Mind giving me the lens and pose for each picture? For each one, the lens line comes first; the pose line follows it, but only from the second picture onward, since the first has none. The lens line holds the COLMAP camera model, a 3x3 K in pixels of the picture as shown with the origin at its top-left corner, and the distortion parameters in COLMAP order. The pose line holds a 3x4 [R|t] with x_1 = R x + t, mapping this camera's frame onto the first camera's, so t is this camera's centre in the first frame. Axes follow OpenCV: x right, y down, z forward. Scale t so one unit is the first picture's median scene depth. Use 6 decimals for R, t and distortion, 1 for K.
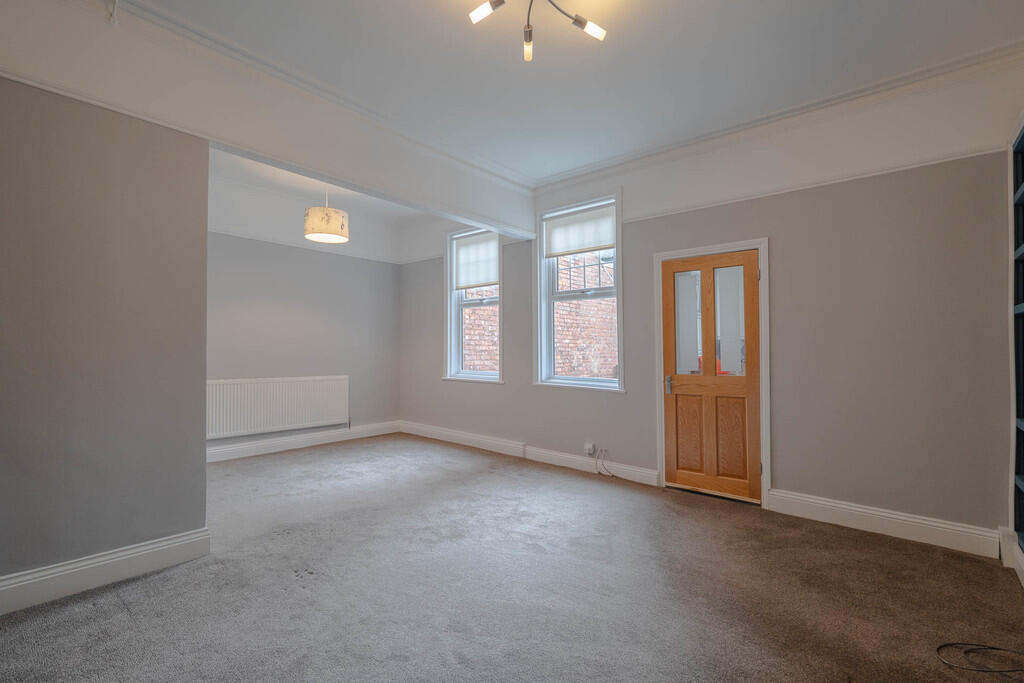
lens RADIAL K [[445.3, 0, 513.6], [0, 445.3, 341.7], [0, 0, 1]] dist [-0.000083, 0.000013]
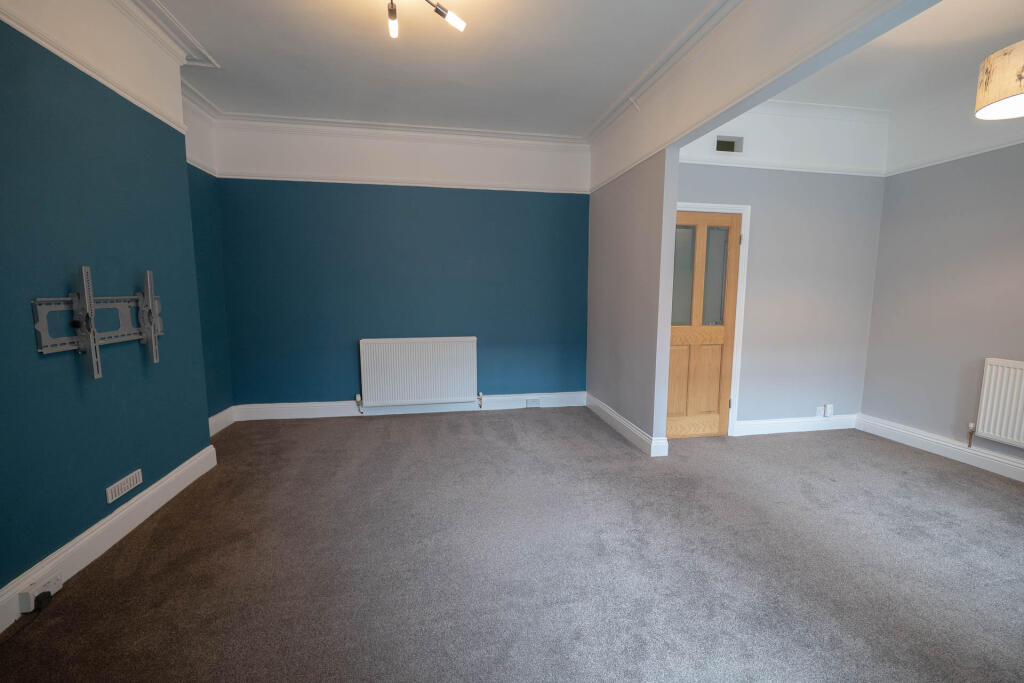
lens RADIAL K [[413.3, 0, 514.4], [0, 413.3, 343.3], [0, 0, 1]] dist [0.002537, 0.000227]
pose [[-0.620709, 0.075216, -0.780425, 0.505743], [-0.005302, 0.994962, 0.100110, -0.006590], [0.784023, 0.066277, -0.617183, 1.268893]]
